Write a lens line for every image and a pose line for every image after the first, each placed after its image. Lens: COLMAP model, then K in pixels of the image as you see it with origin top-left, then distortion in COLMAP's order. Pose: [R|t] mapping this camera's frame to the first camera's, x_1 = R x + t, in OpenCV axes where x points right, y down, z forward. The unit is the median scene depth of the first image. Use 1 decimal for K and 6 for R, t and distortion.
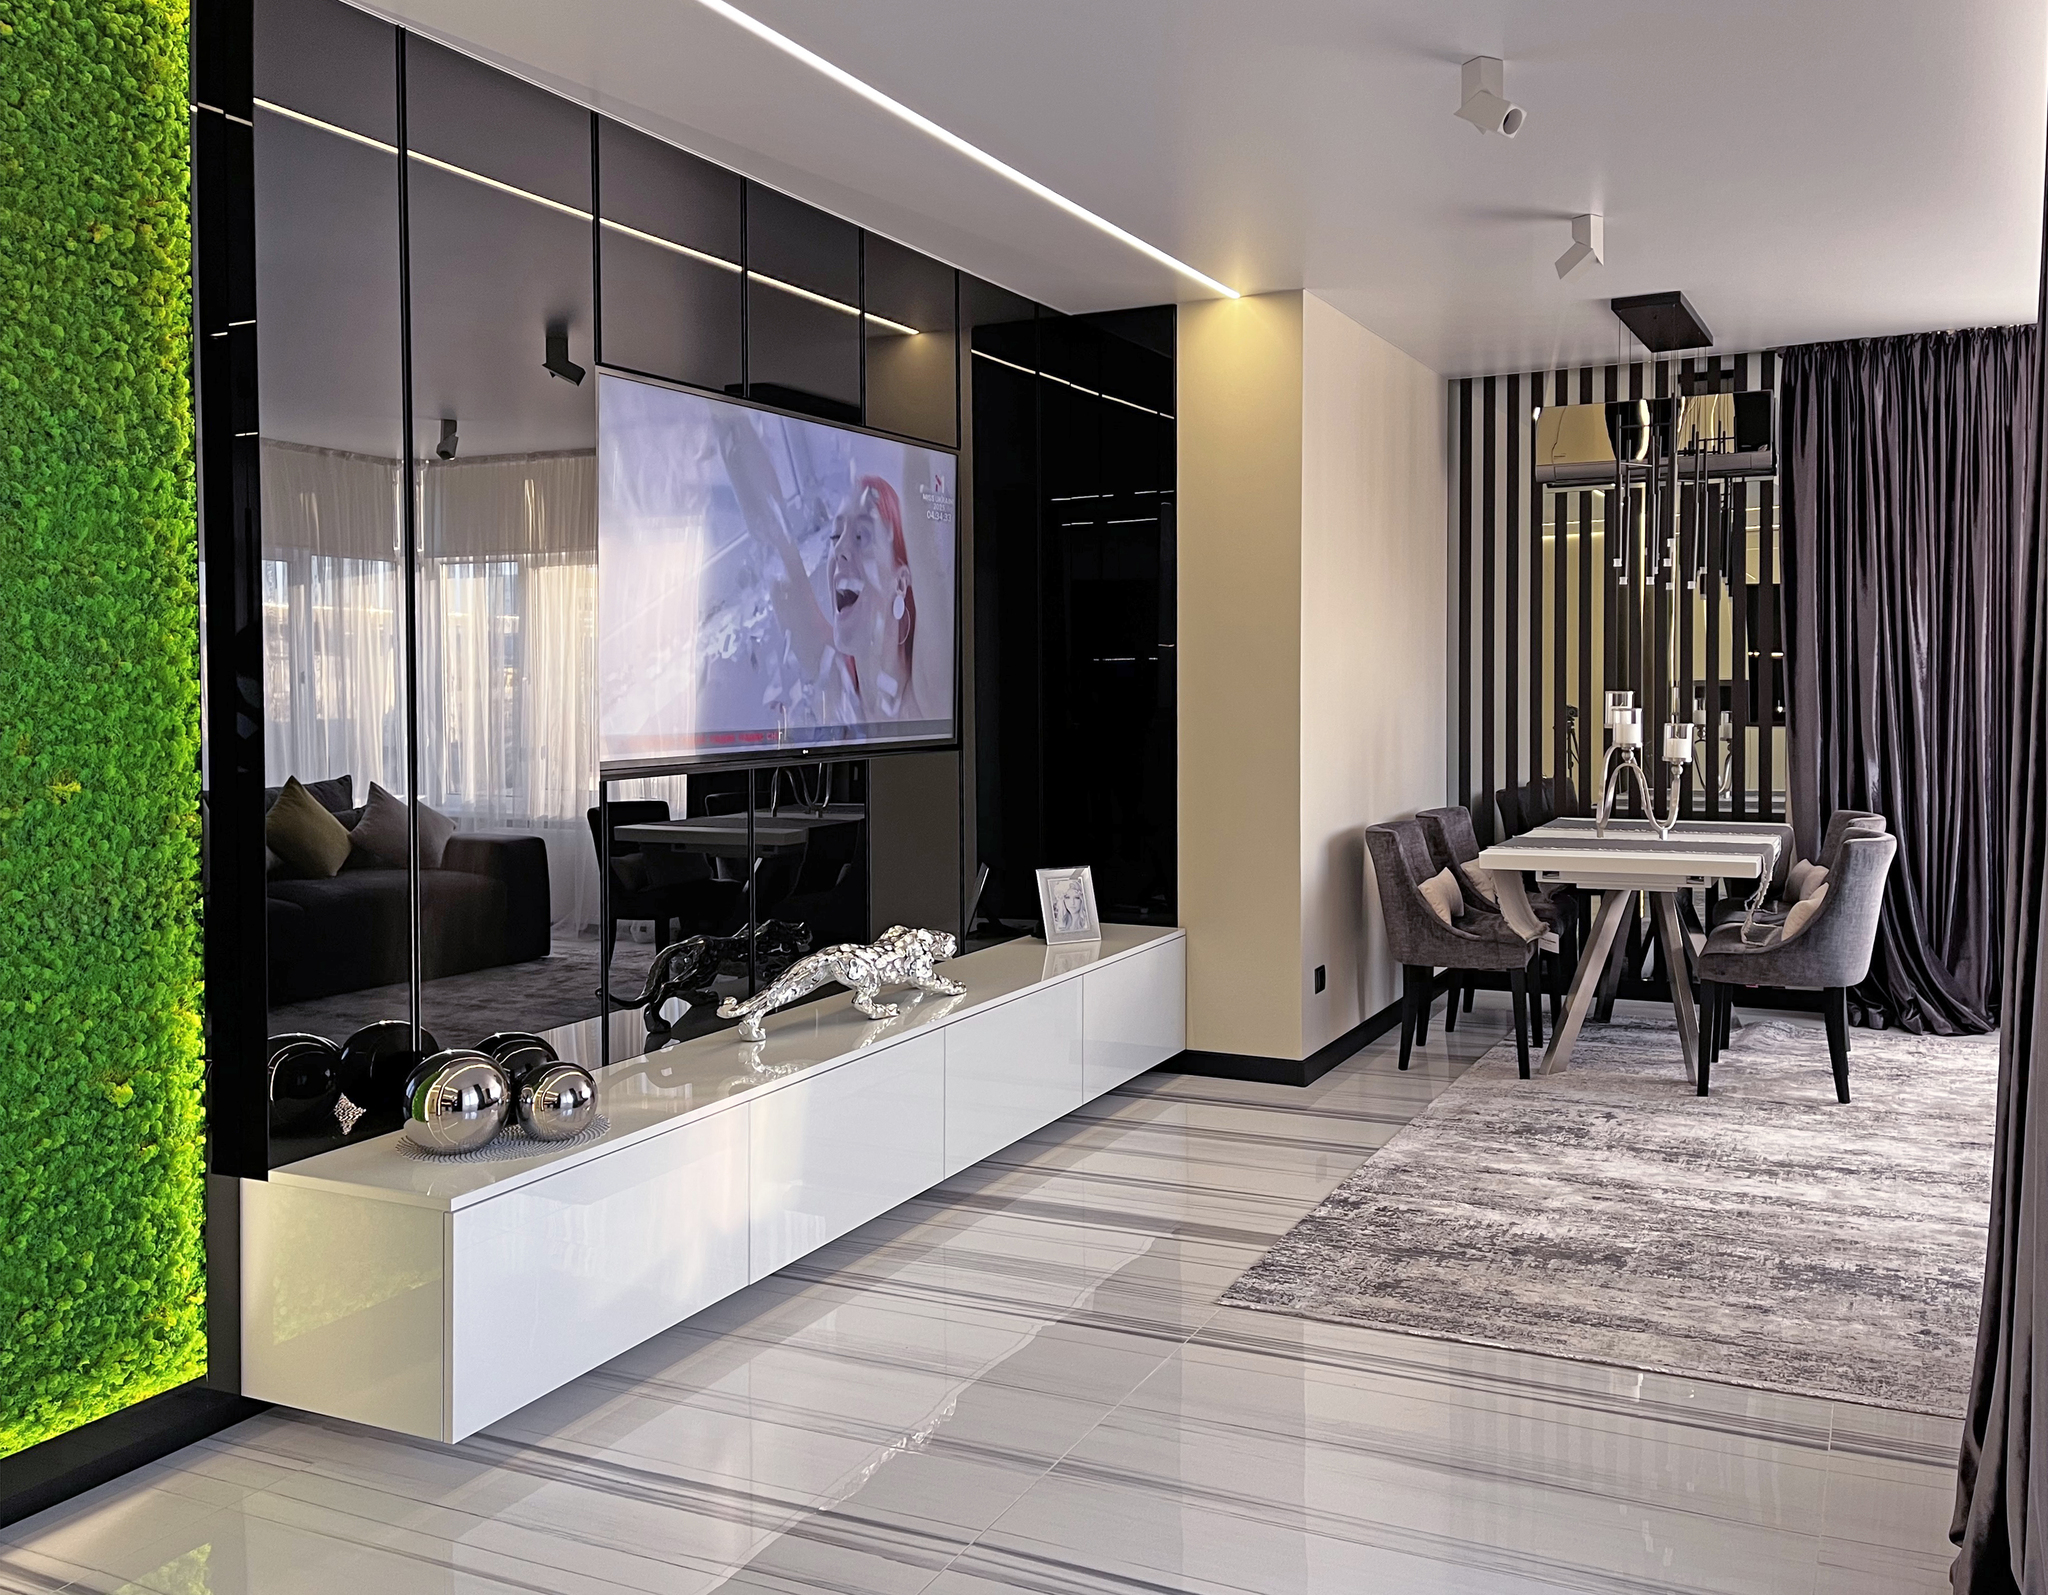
lens RADIAL K [[1735.5, 0, 1125.3], [0, 1735.5, 739.4], [0, 0, 1]] dist [0.063461, -0.060650]
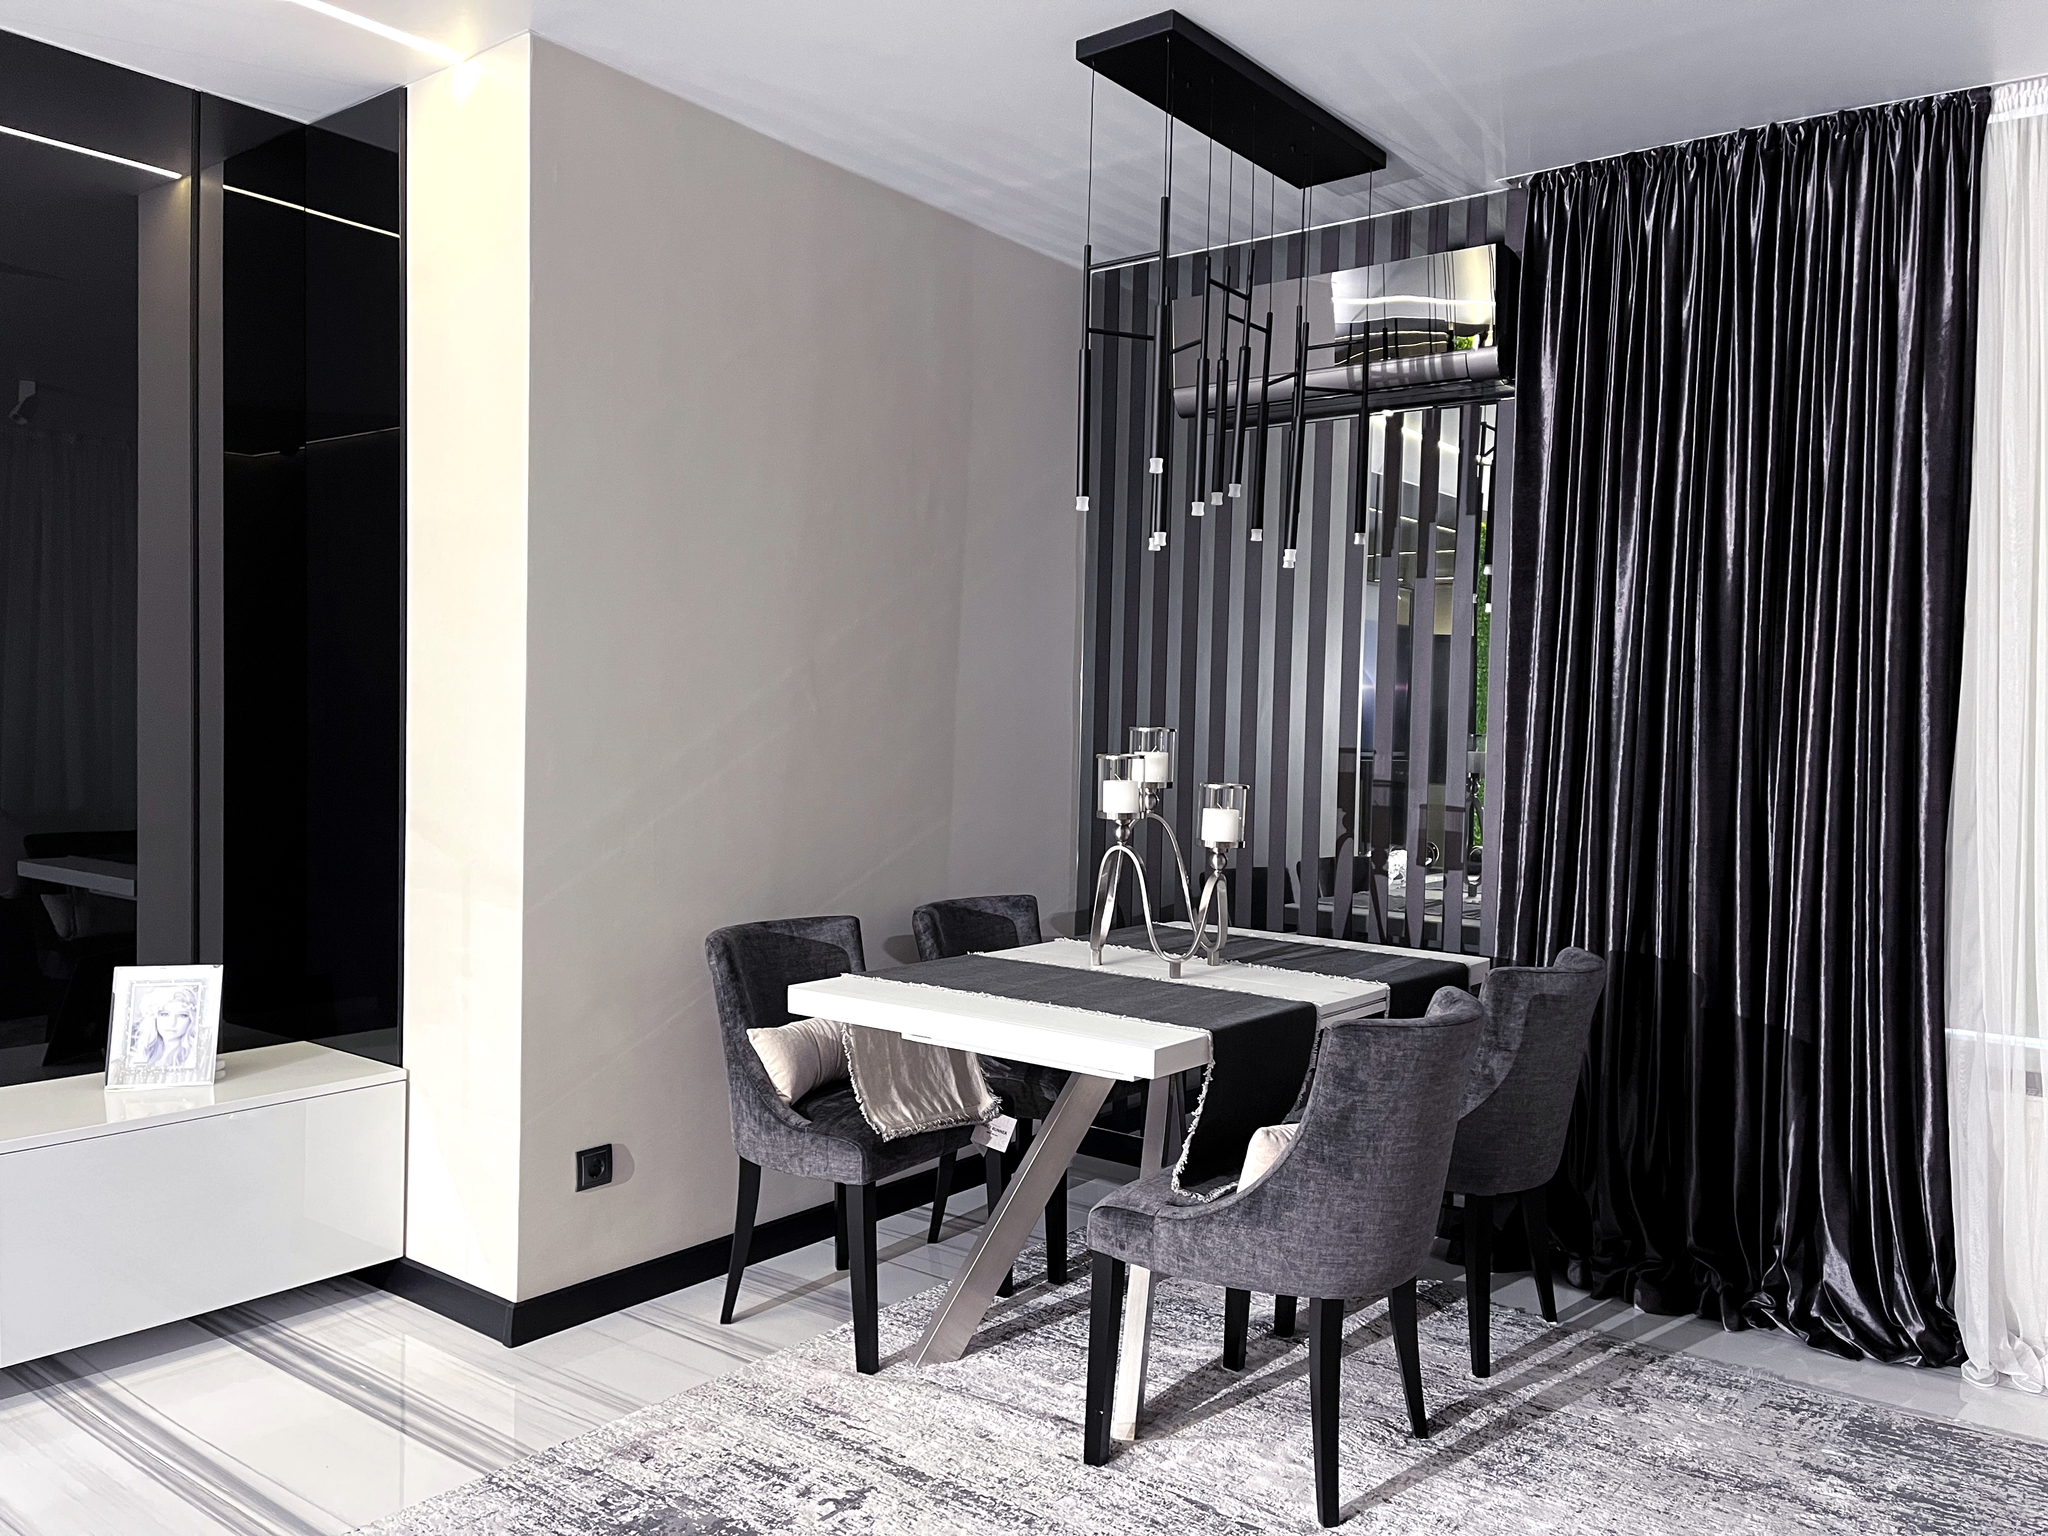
lens RADIAL K [[1596.6, 0, 1040.2], [0, 1596.6, 762.2], [0, 0, 1]] dist [0.063014, -0.068675]
pose [[0.971232, 0.038571, -0.234993, 0.552376], [-0.039404, 0.999223, 0.001154, -0.020449], [0.234855, 0.008139, 0.971996, 0.654001]]
